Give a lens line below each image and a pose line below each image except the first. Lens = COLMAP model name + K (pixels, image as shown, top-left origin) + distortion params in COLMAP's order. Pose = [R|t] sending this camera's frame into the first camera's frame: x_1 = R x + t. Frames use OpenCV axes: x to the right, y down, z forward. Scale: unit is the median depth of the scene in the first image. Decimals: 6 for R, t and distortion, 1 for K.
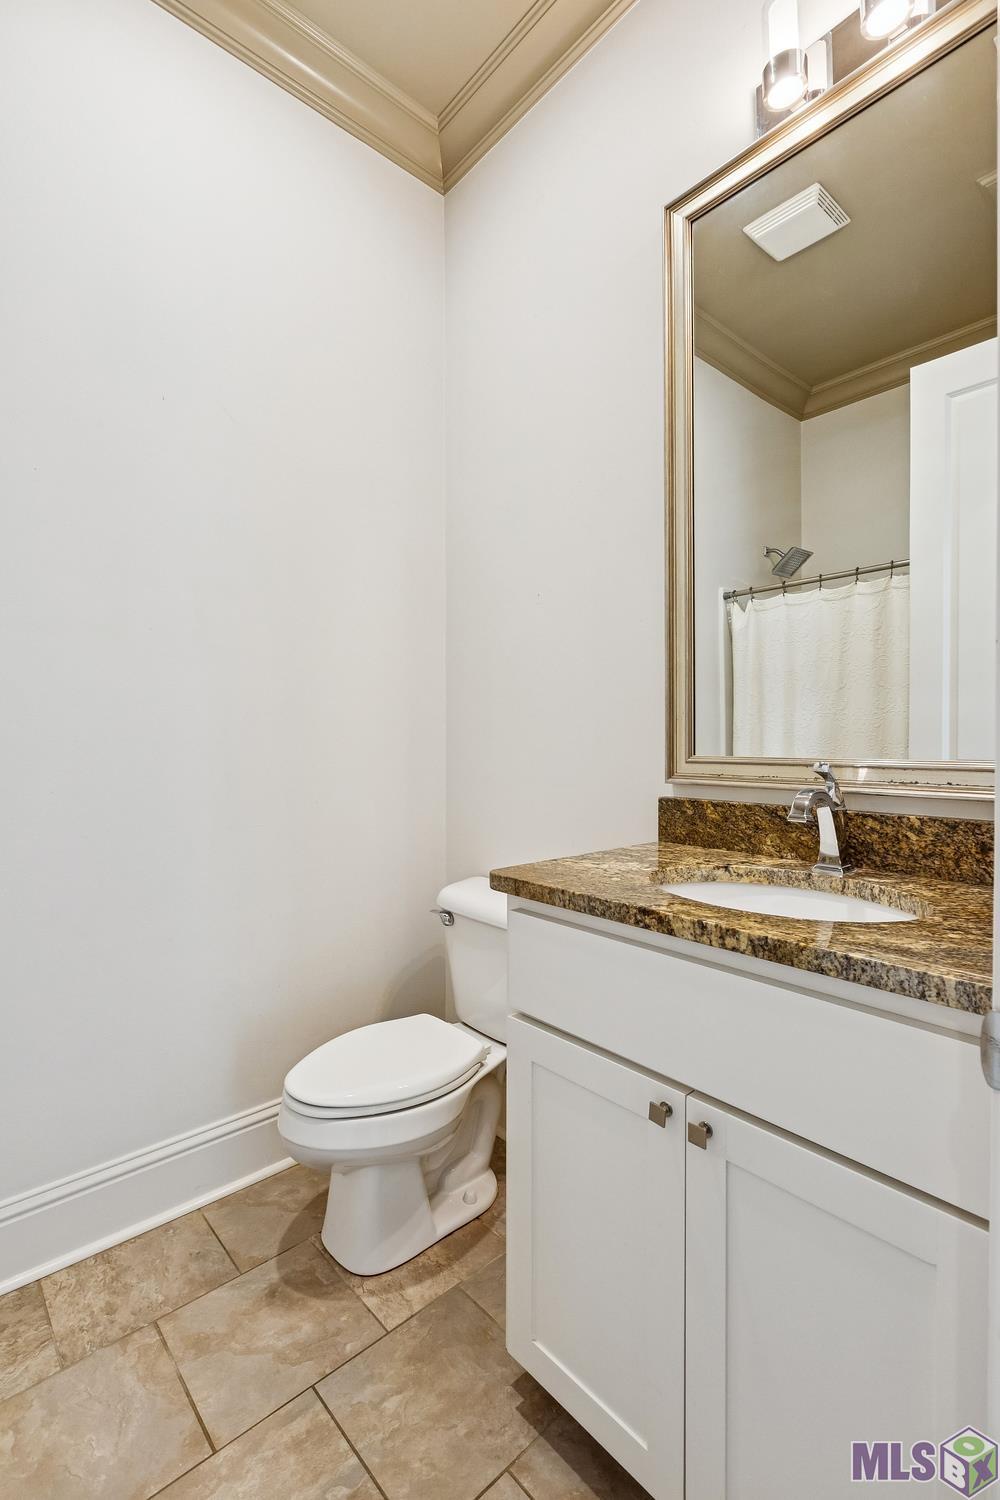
lens RADIAL K [[680.3, 0, 496.0], [0, 680.3, 744.9], [0, 0, 1]] dist [-0.005348, 0.001547]
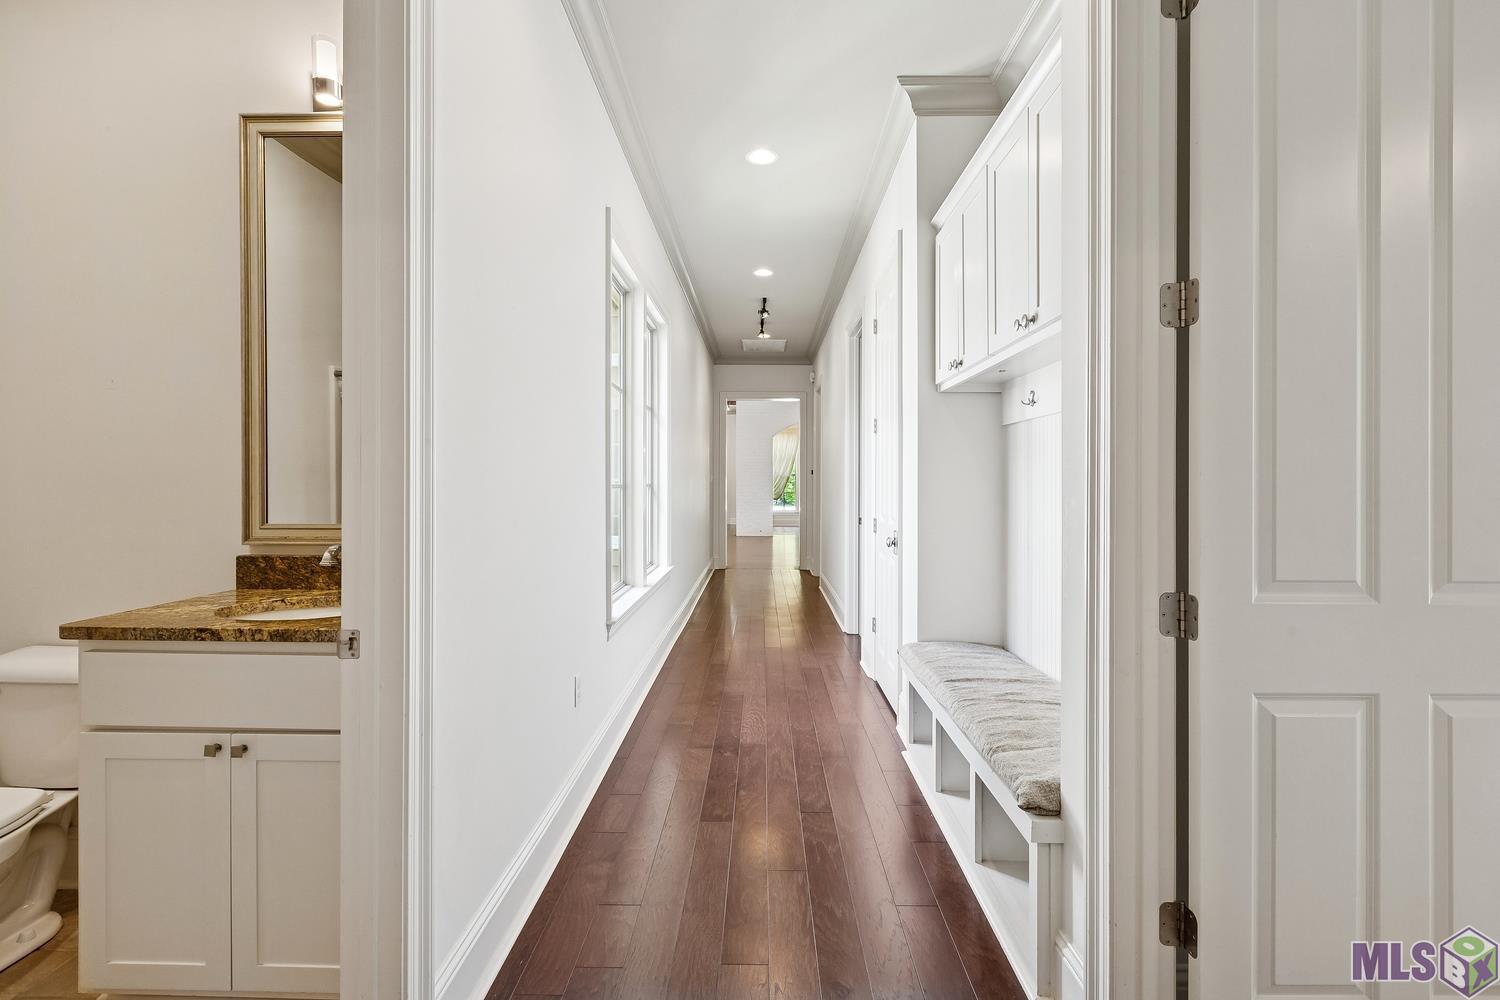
lens RADIAL K [[680.3, 0, 757.2], [0, 680.3, 481.9], [0, 0, 1]] dist [-0.005348, 0.001547]
pose [[0.682185, -0.000824, 0.731179, -0.038207], [0.005202, 0.999980, -0.003726, -0.061795], [-0.731161, 0.006345, 0.682175, -0.700895]]
